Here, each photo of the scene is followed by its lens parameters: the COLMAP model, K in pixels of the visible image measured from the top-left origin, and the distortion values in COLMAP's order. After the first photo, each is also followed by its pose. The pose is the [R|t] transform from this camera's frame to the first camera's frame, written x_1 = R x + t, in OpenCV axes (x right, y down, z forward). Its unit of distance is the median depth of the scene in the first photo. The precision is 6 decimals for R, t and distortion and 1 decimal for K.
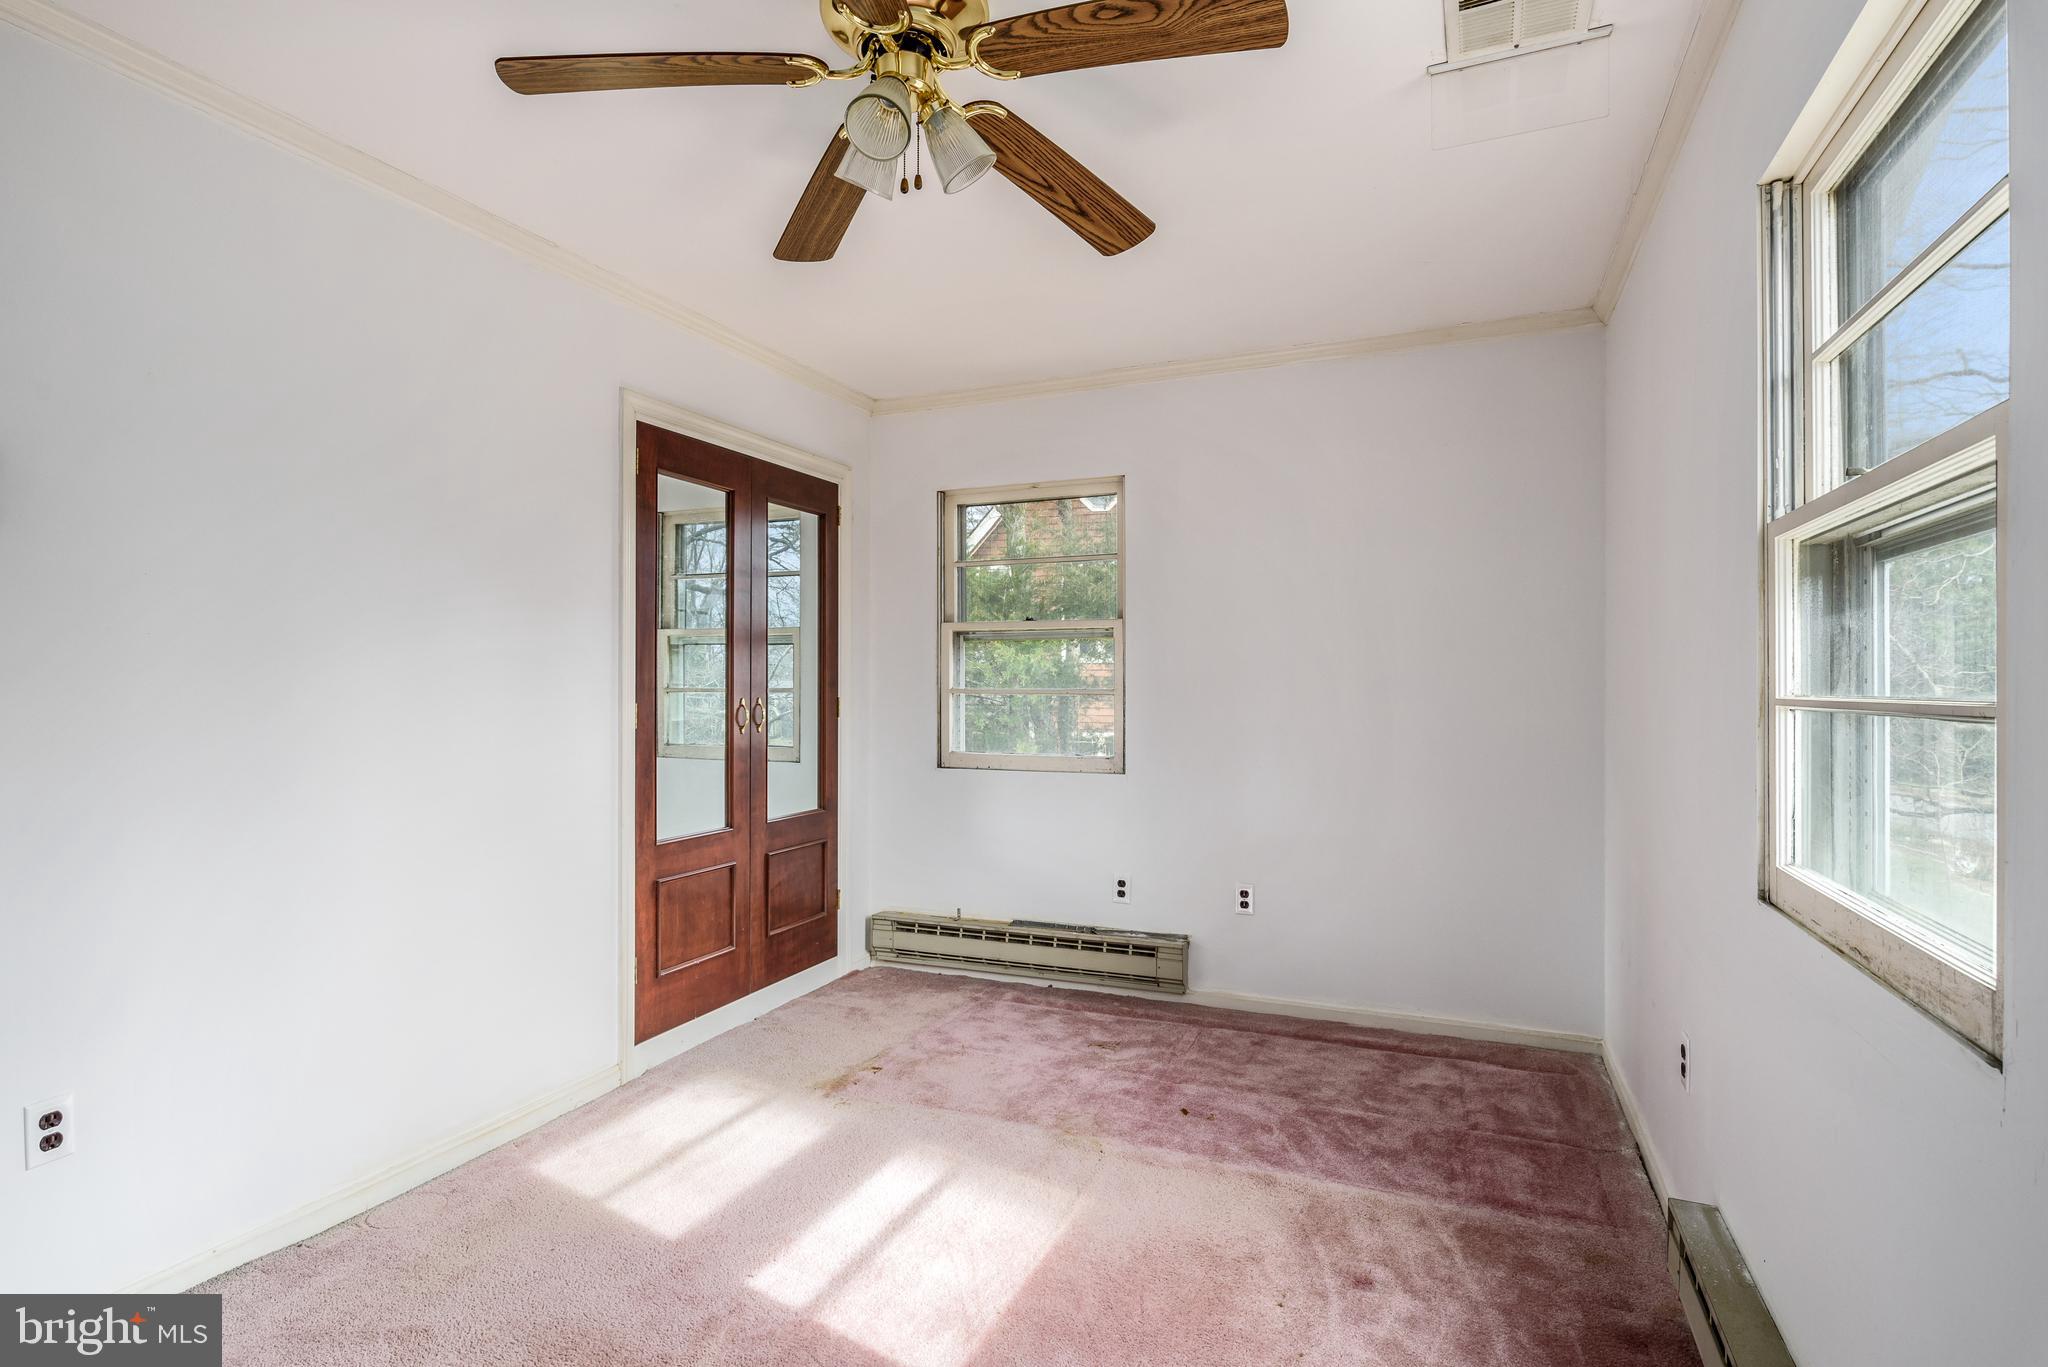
lens RADIAL K [[1020.4, 0, 1021.0], [0, 1020.4, 682.7], [0, 0, 1]] dist [-0.014736, -0.000098]
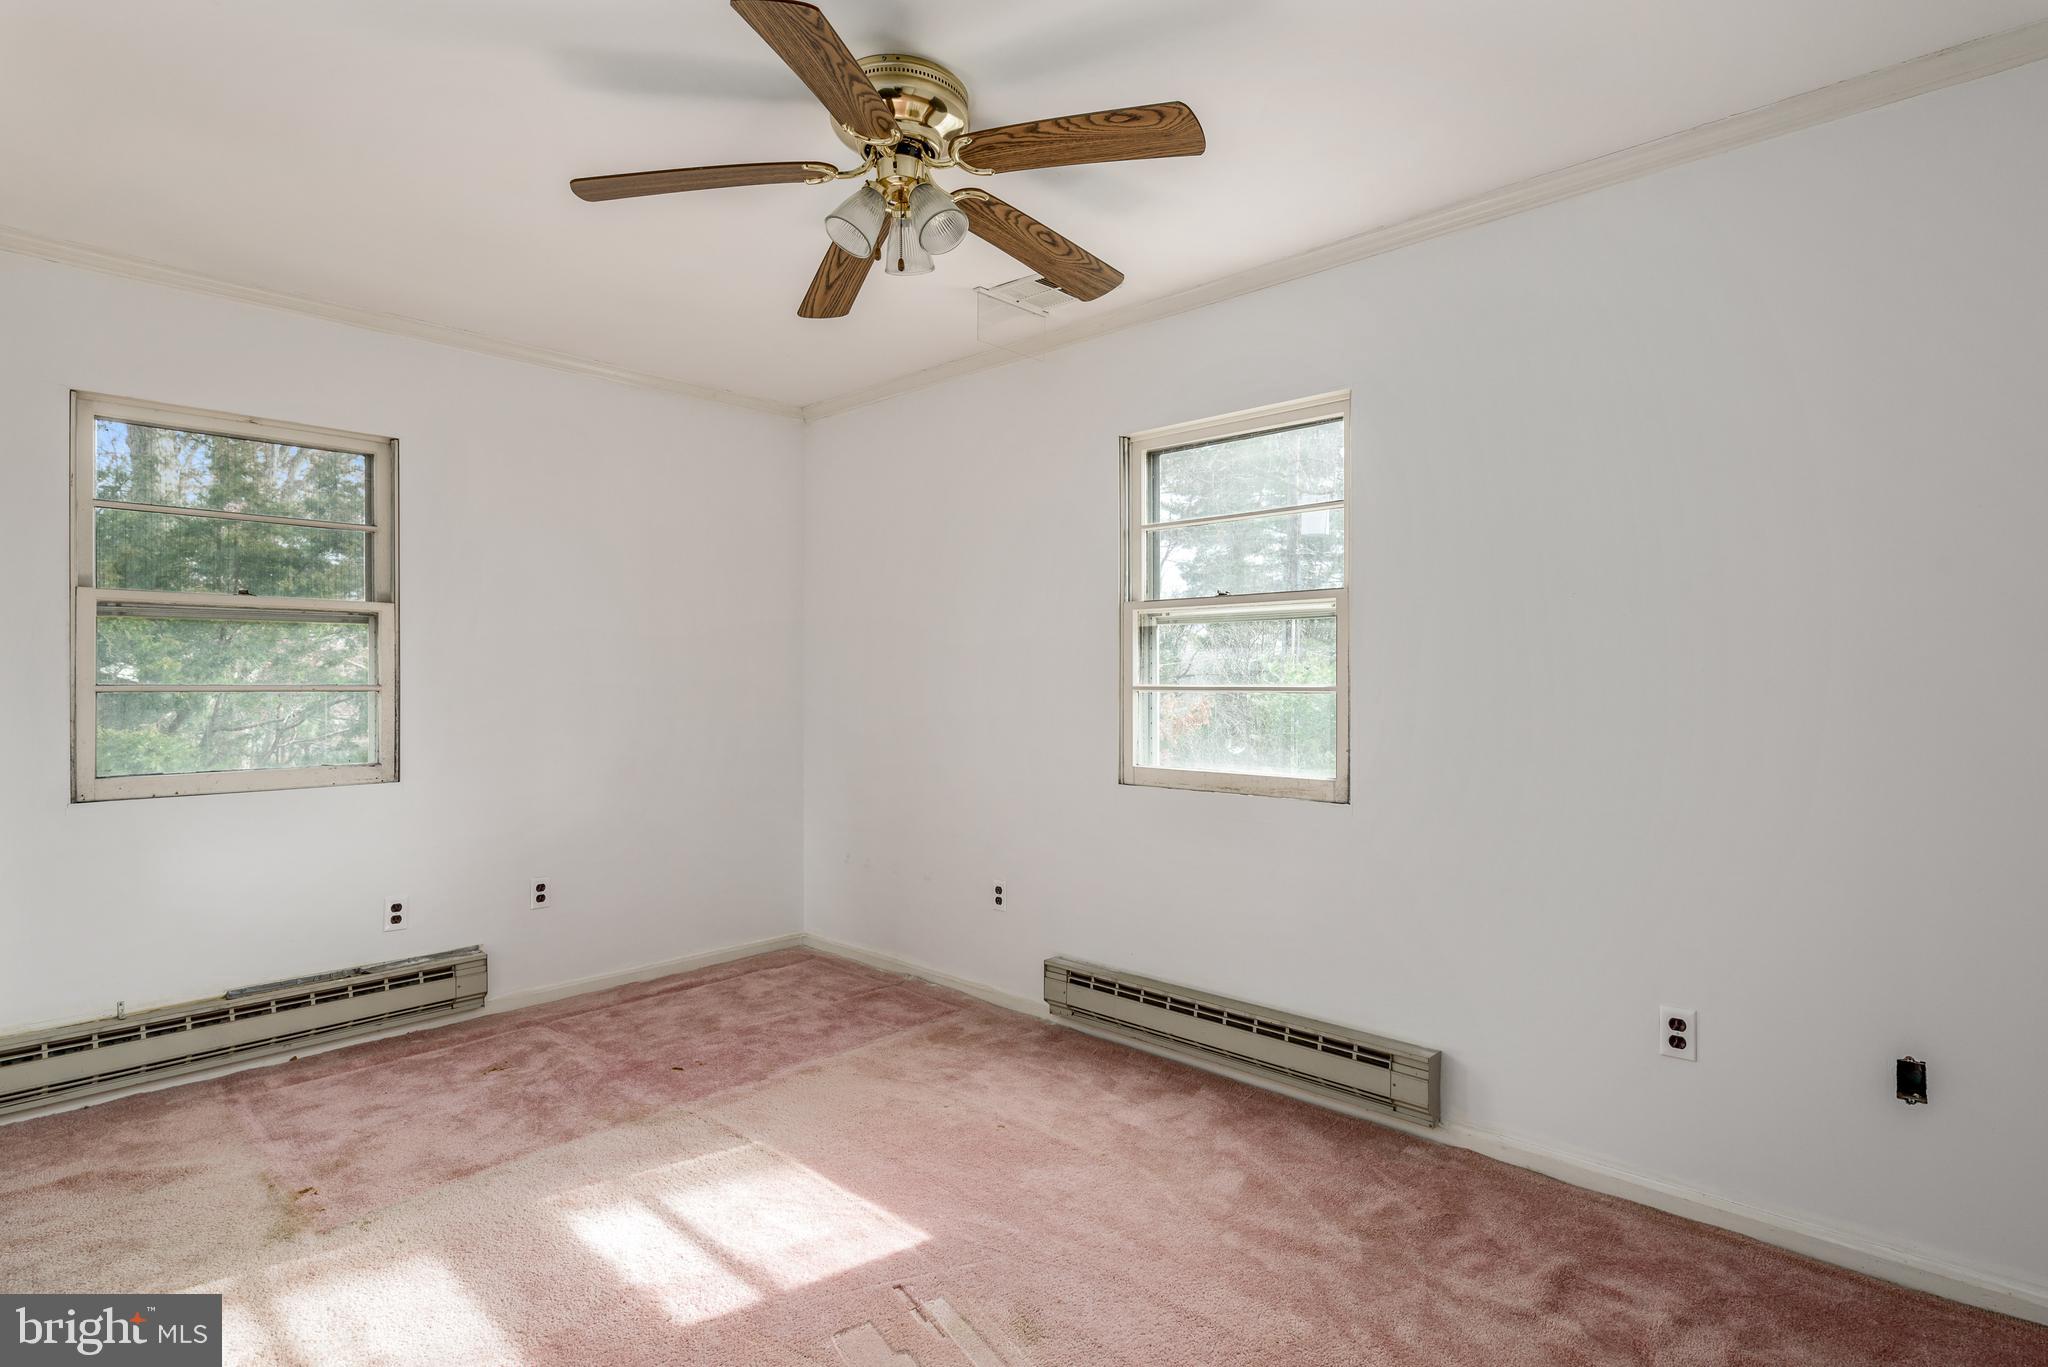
lens RADIAL K [[1020.4, 0, 1014.3], [0, 1020.4, 682.8], [0, 0, 1]] dist [-0.014736, -0.000098]
pose [[0.332811, -0.001650, 0.942992, -0.609766], [-0.000373, 0.999998, 0.001882, 0.003126], [-0.942993, -0.000978, 0.332810, 0.239824]]
